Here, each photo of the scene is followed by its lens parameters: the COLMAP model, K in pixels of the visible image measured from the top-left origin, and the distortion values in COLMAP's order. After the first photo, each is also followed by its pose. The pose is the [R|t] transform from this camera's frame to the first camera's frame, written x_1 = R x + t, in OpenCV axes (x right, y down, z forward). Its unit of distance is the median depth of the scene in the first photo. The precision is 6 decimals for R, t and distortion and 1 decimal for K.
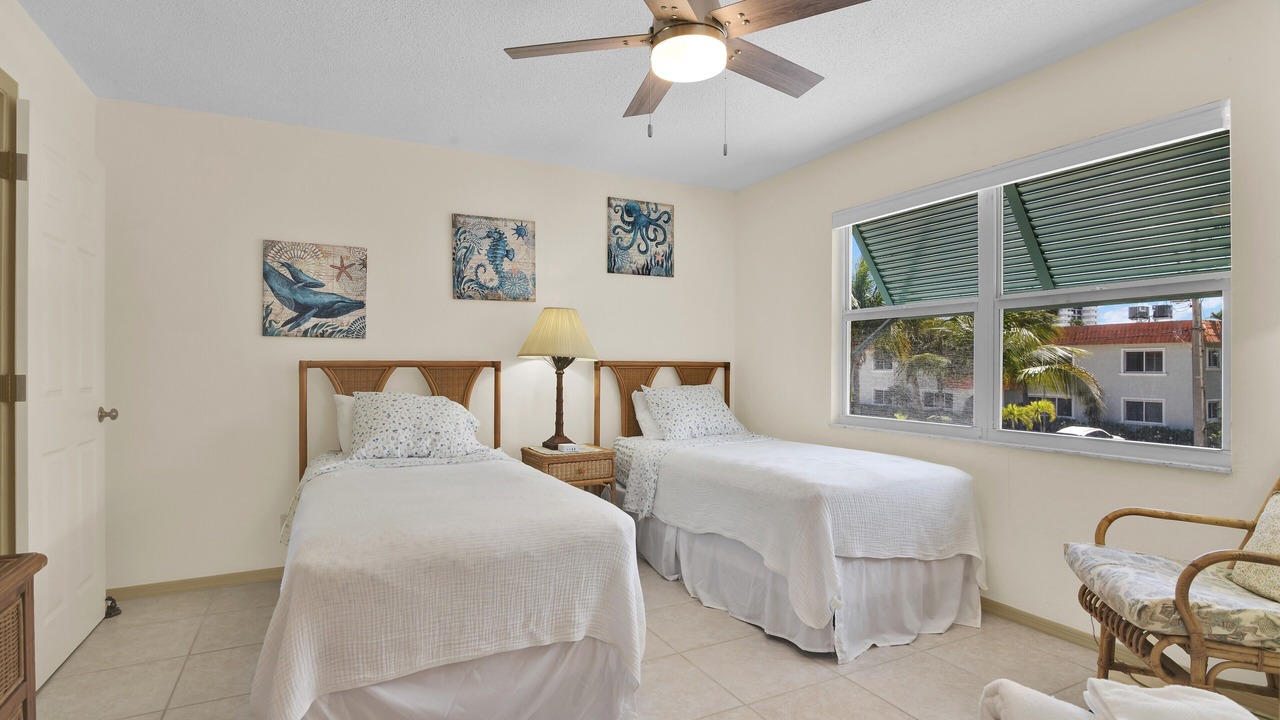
lens RADIAL K [[607.1, 0, 640.0], [0, 607.1, 360.0], [0, 0, 1]] dist [-0.022327, 0.000161]
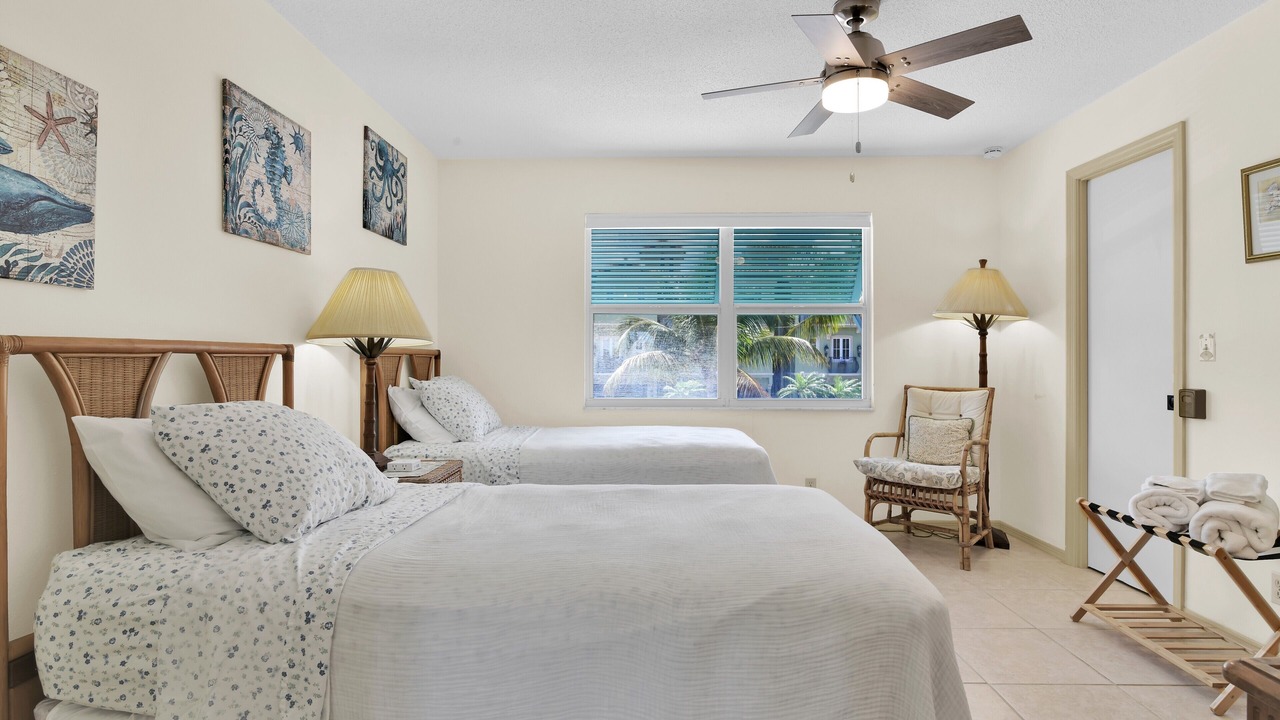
lens RADIAL K [[607.1, 0, 640.0], [0, 607.1, 360.0], [0, 0, 1]] dist [-0.022327, 0.000161]
pose [[0.484732, -0.003515, 0.874656, -0.596379], [-0.007105, 0.999943, 0.007956, 0.009964], [-0.874634, -0.010071, 0.484679, 0.389192]]
